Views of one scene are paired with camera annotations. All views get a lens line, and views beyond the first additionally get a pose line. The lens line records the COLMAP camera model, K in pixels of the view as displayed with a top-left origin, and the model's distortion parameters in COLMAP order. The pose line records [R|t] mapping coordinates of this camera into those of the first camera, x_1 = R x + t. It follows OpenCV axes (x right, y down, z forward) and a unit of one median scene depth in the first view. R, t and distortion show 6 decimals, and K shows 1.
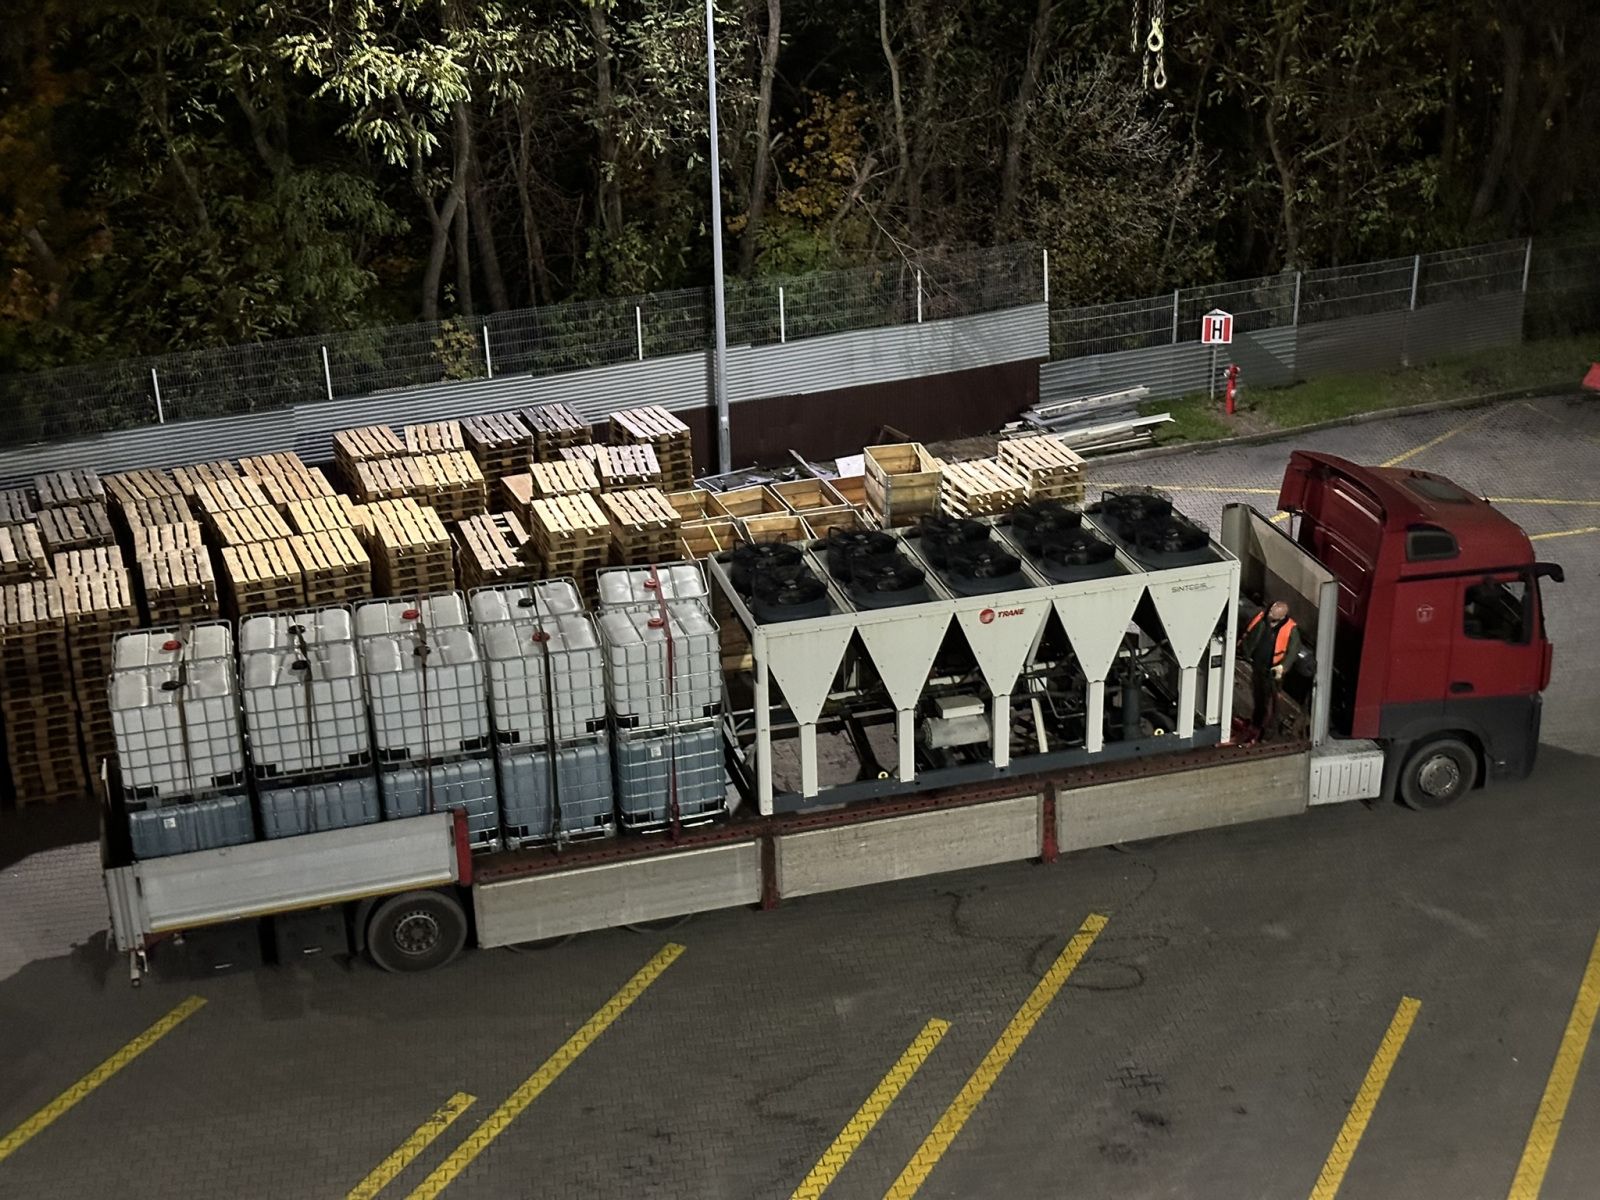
lens RADIAL K [[2252.0, 0, 805.1], [0, 2252.0, 609.4], [0, 0, 1]] dist [0.106594, 0.000000]
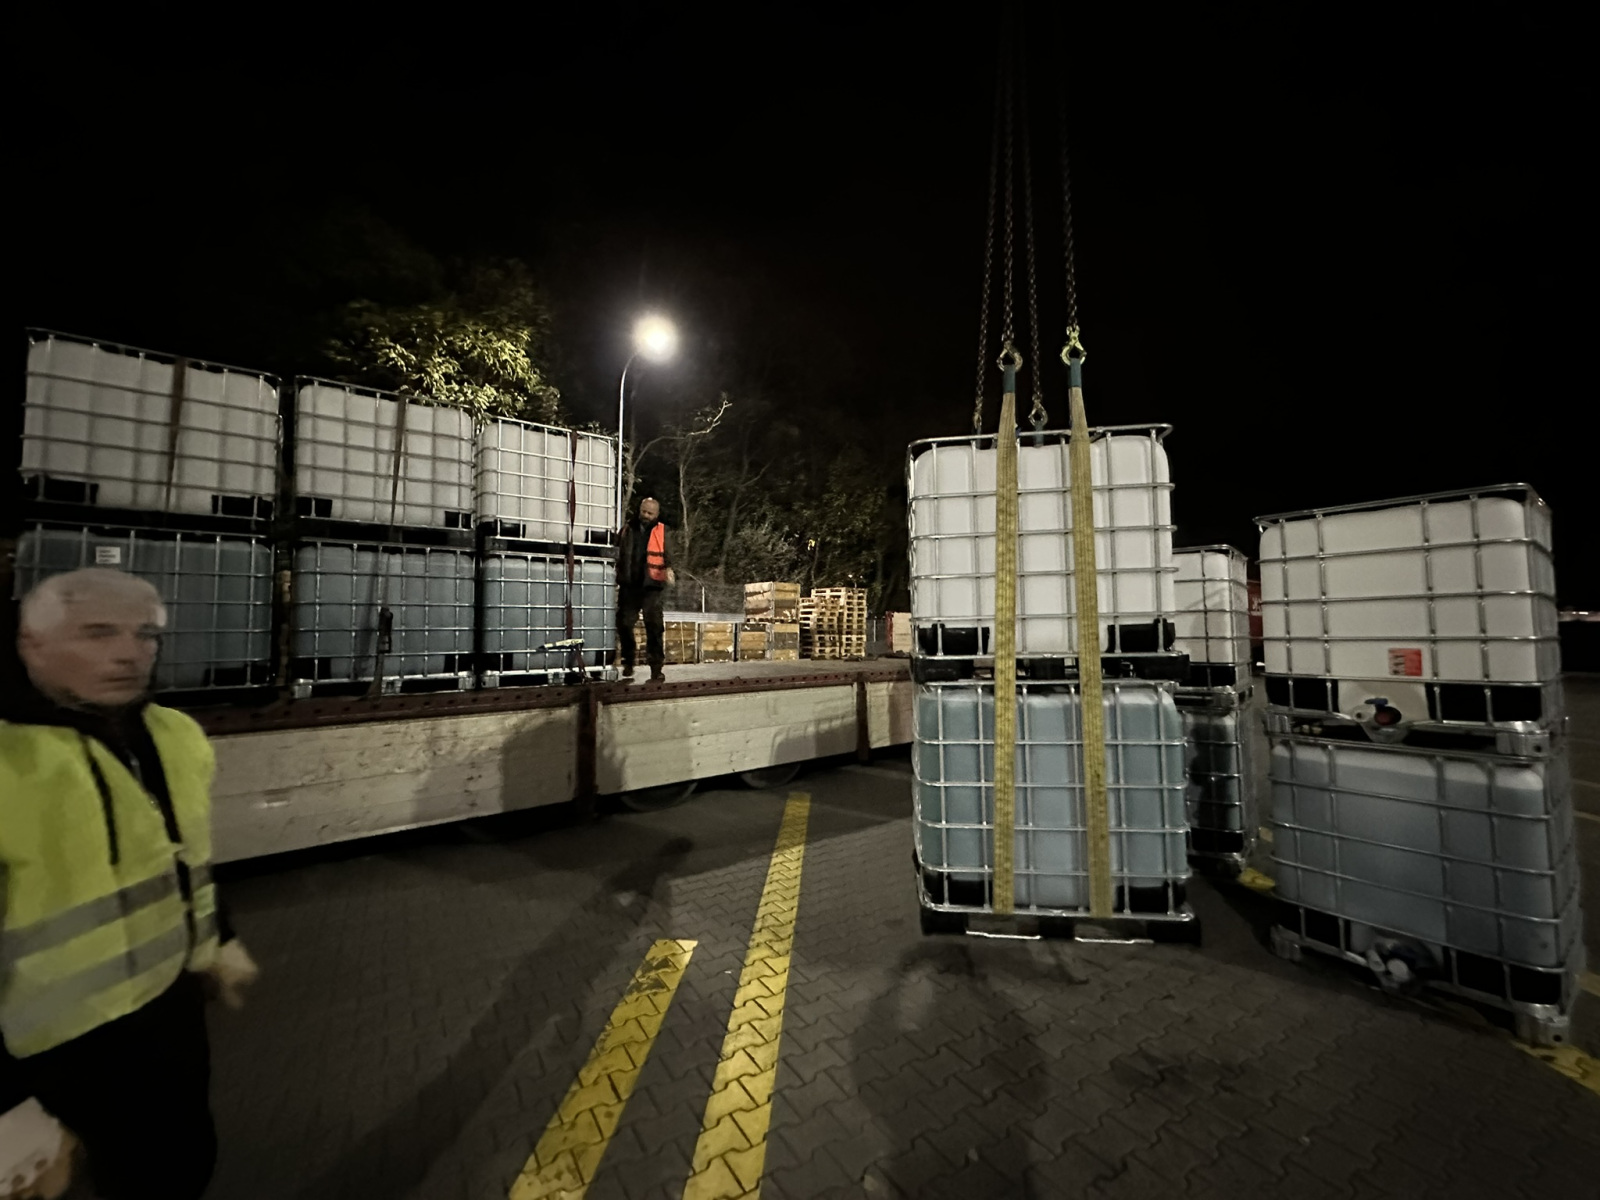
lens RADIAL K [[635.3, 0, 802.5], [0, 635.3, 599.0], [0, 0, 1]] dist [-0.009345, 0.002350]
pose [[0.907538, 0.047808, 0.417239, -0.134574], [0.147301, 0.894149, -0.422848, 0.149583], [-0.393290, 0.445210, 0.804432, 0.591549]]
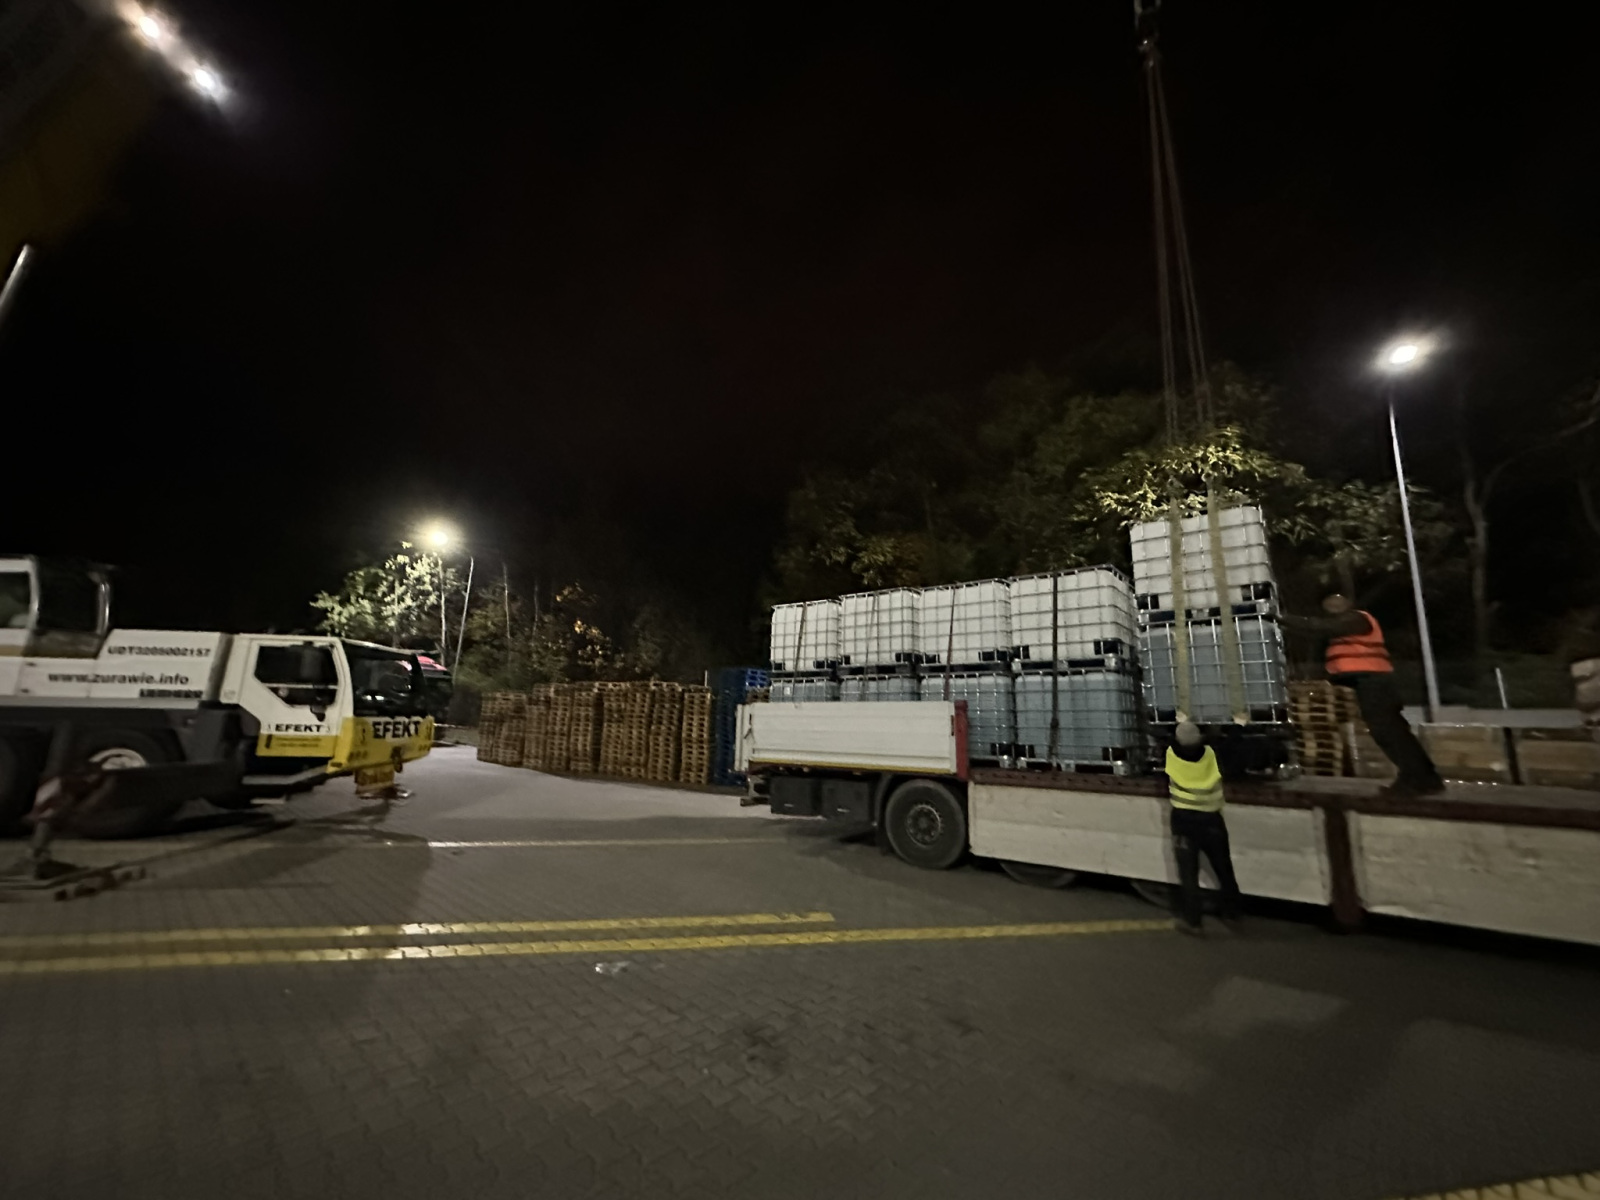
lens RADIAL K [[635.3, 0, 795.0], [0, 635.3, 595.5], [0, 0, 1]] dist [-0.009345, 0.002350]
pose [[0.612479, -0.115269, -0.782037, 0.038065], [-0.355992, 0.843089, -0.403075, 0.152056], [0.705789, 0.525274, 0.475340, 0.574786]]
